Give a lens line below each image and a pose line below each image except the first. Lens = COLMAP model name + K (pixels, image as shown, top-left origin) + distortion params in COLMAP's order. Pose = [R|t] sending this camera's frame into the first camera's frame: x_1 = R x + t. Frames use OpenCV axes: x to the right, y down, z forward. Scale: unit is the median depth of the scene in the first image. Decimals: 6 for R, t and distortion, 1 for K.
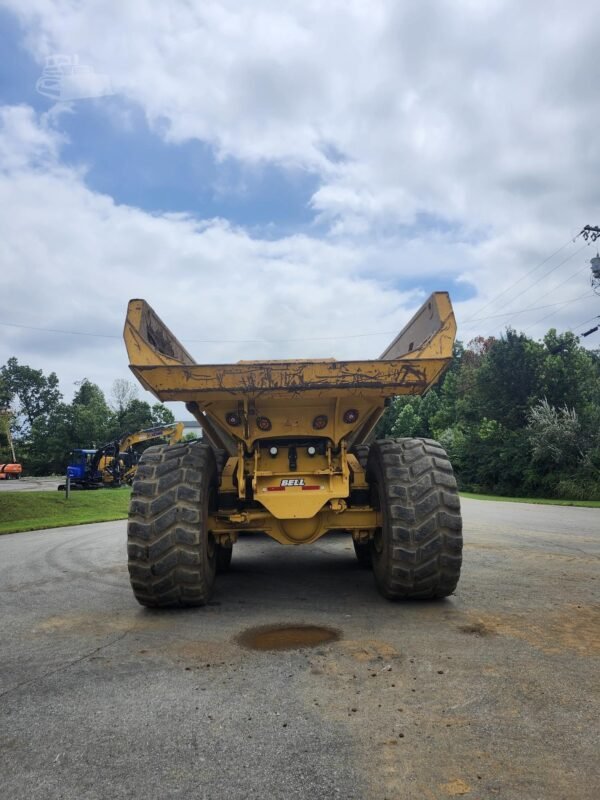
lens RADIAL K [[554.1, 0, 304.4], [0, 554.1, 386.6], [0, 0, 1]] dist [0.087491, -0.100357]
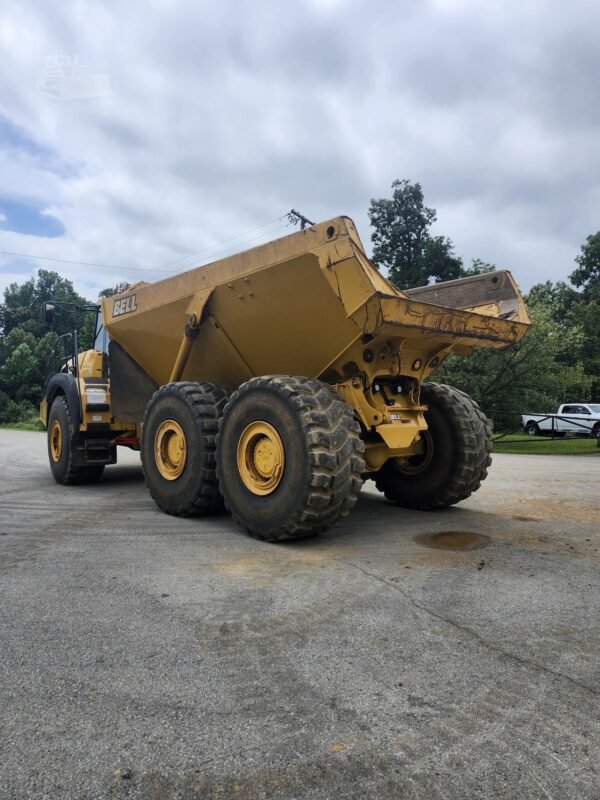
lens RADIAL K [[545.5, 0, 300.0], [0, 545.5, 400.0], [0, 0, 1]] dist [0.085605, -0.099977]
pose [[0.753322, 0.035427, 0.656697, -0.885840], [-0.112247, 0.990822, 0.075311, 0.078285], [-0.648002, -0.130446, 0.750385, 0.305640]]
